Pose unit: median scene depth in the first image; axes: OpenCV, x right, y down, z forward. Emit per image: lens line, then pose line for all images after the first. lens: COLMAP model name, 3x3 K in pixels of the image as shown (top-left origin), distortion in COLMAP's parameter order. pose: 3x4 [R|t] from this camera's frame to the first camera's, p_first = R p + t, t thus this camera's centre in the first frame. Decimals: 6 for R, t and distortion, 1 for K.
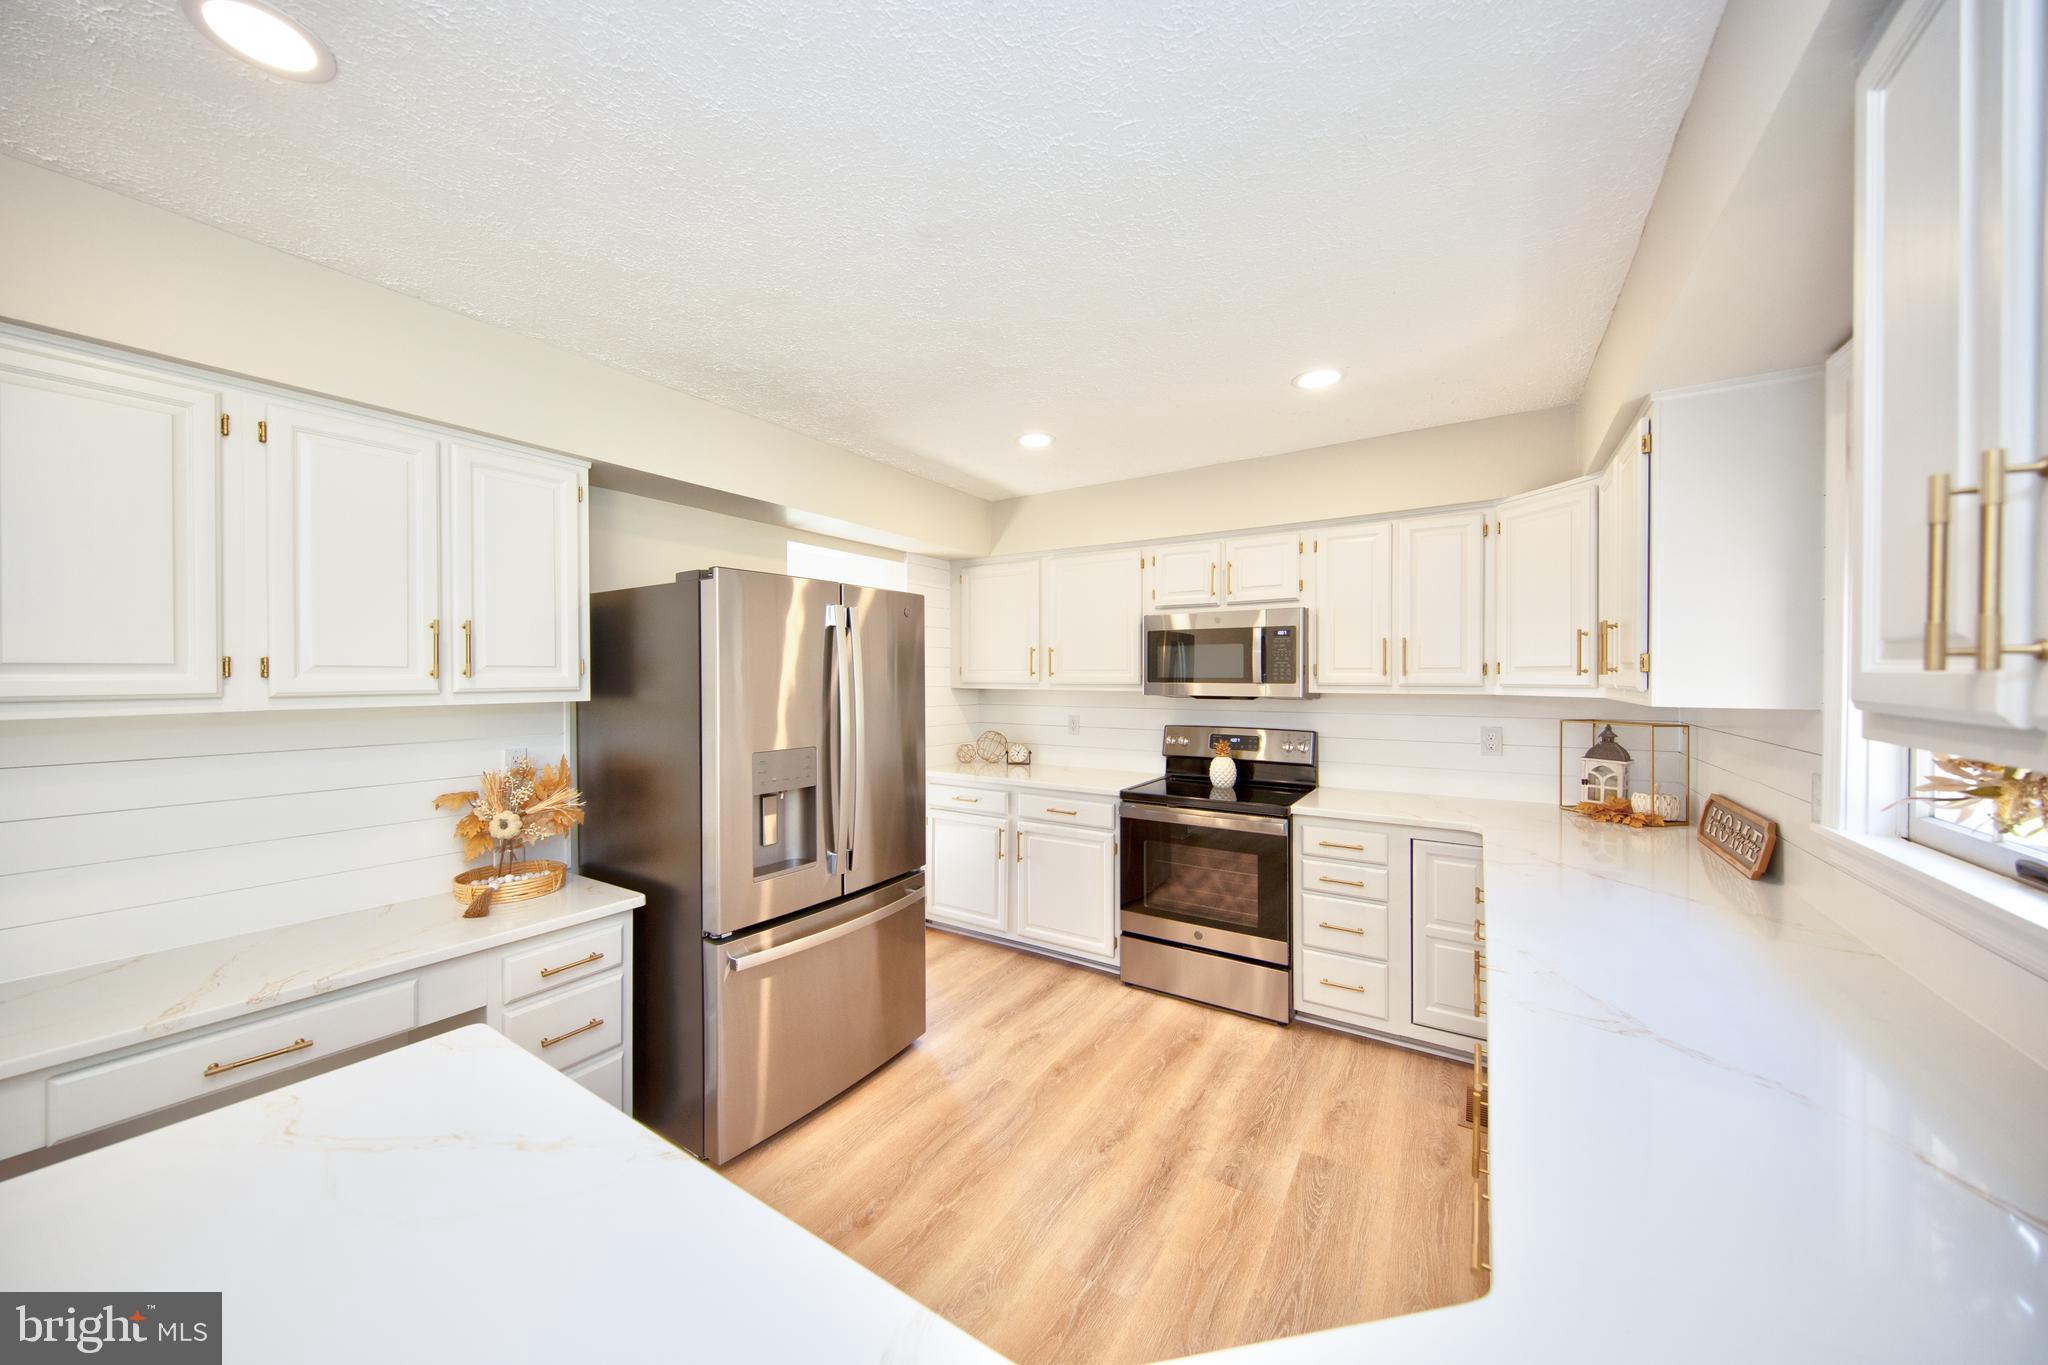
lens RADIAL K [[710.7, 0, 1023.4], [0, 710.7, 686.3], [0, 0, 1]] dist [0.000548, -0.000057]
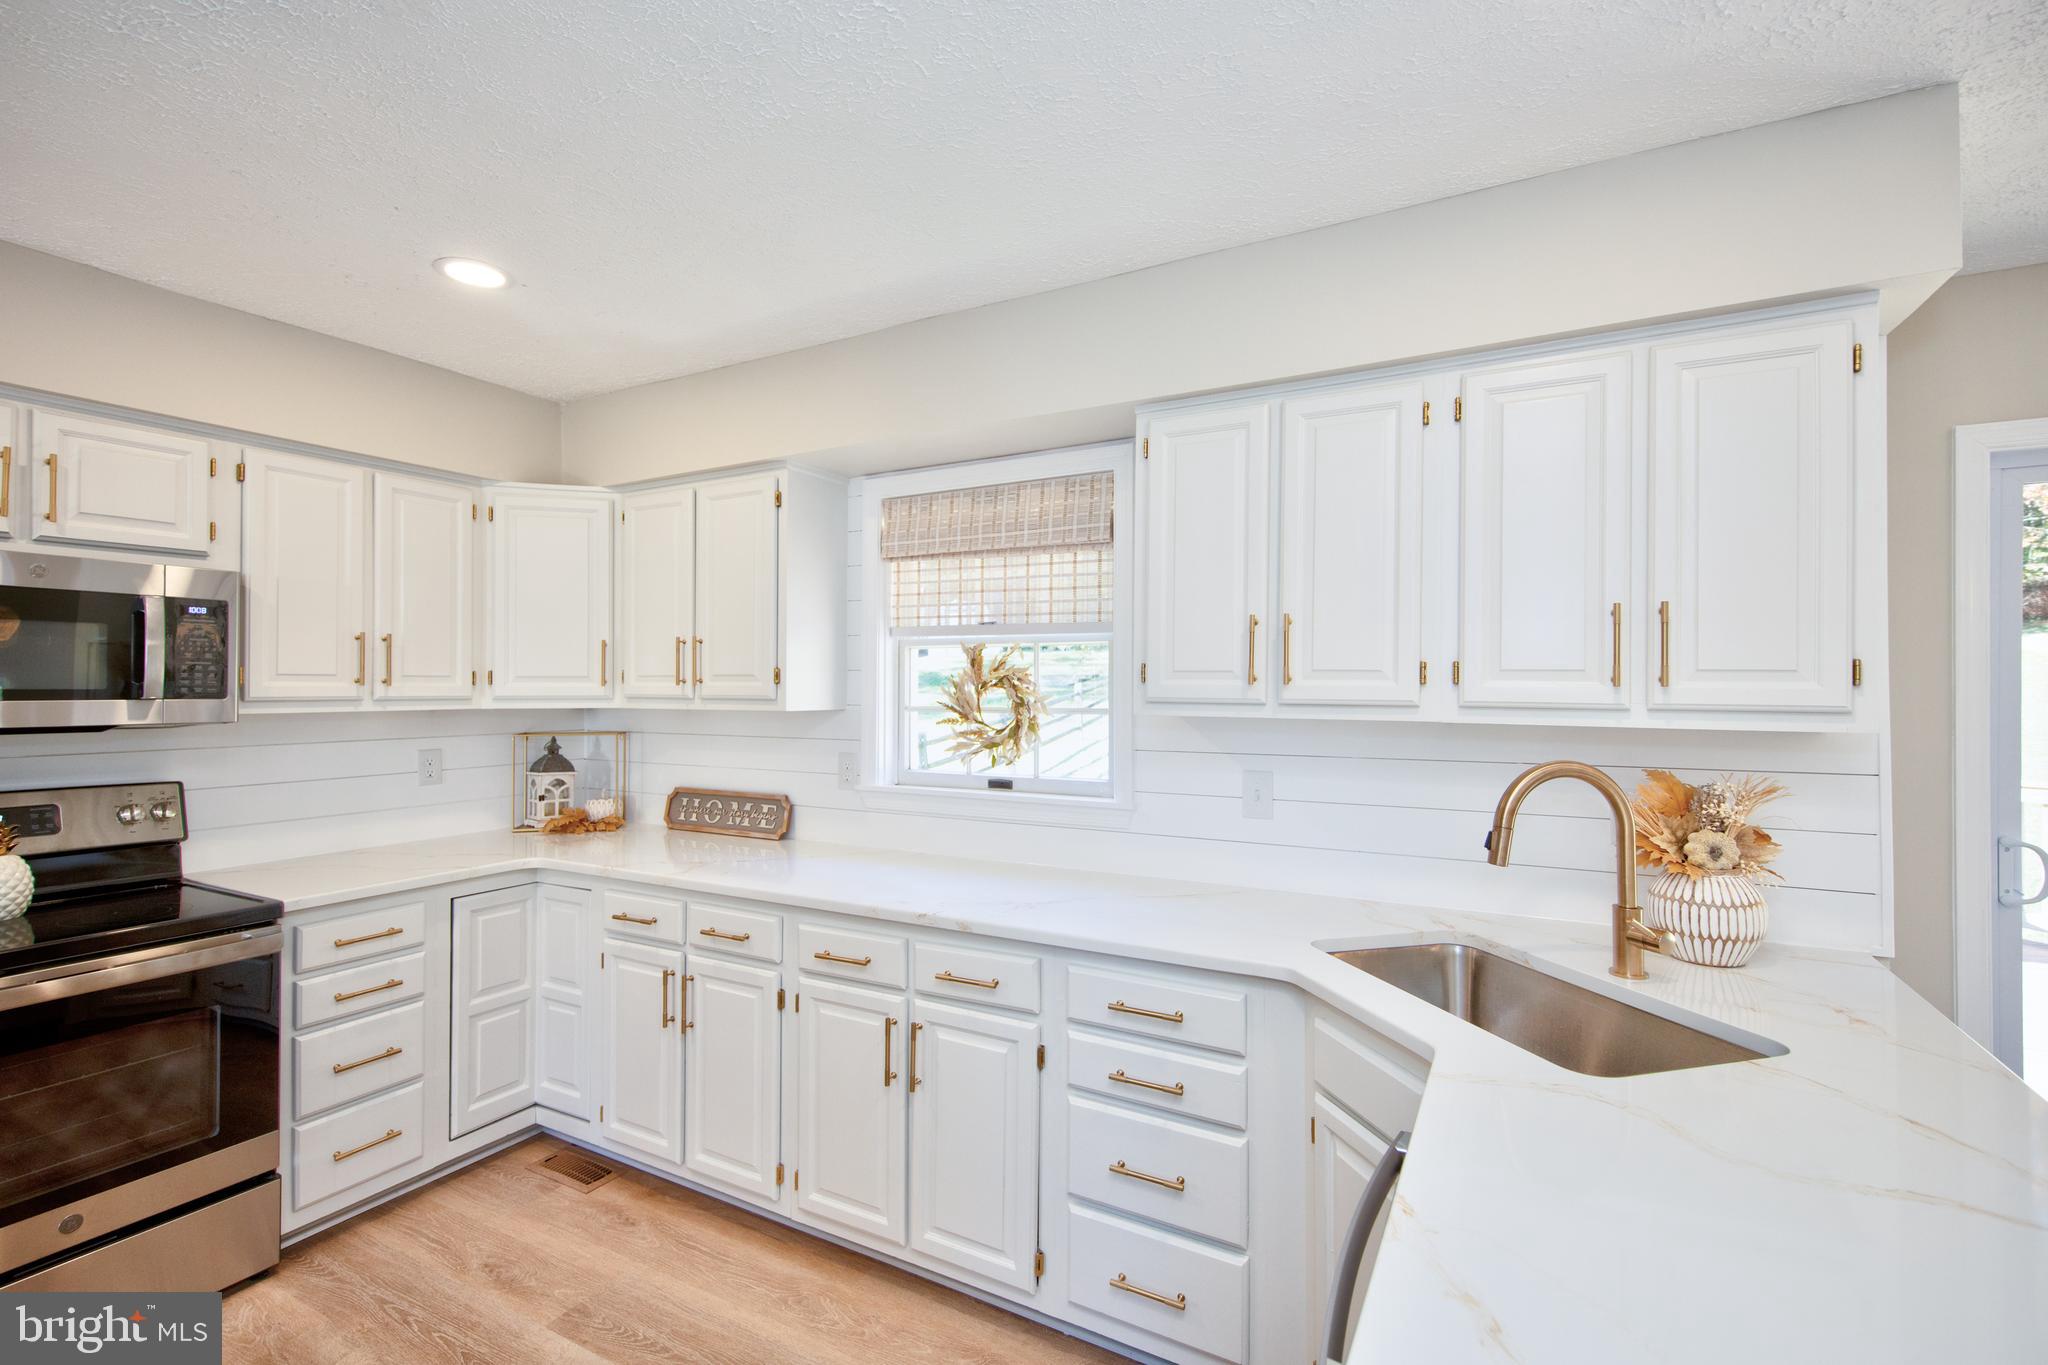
lens RADIAL K [[908.2, 0, 1019.4], [0, 908.2, 683.7], [0, 0, 1]] dist [-0.000844, 0.000104]
pose [[-0.062460, 0.004094, 0.998039, -0.461570], [0.013979, 0.999897, -0.003227, -0.005559], [-0.997950, 0.013750, -0.062510, 0.438397]]
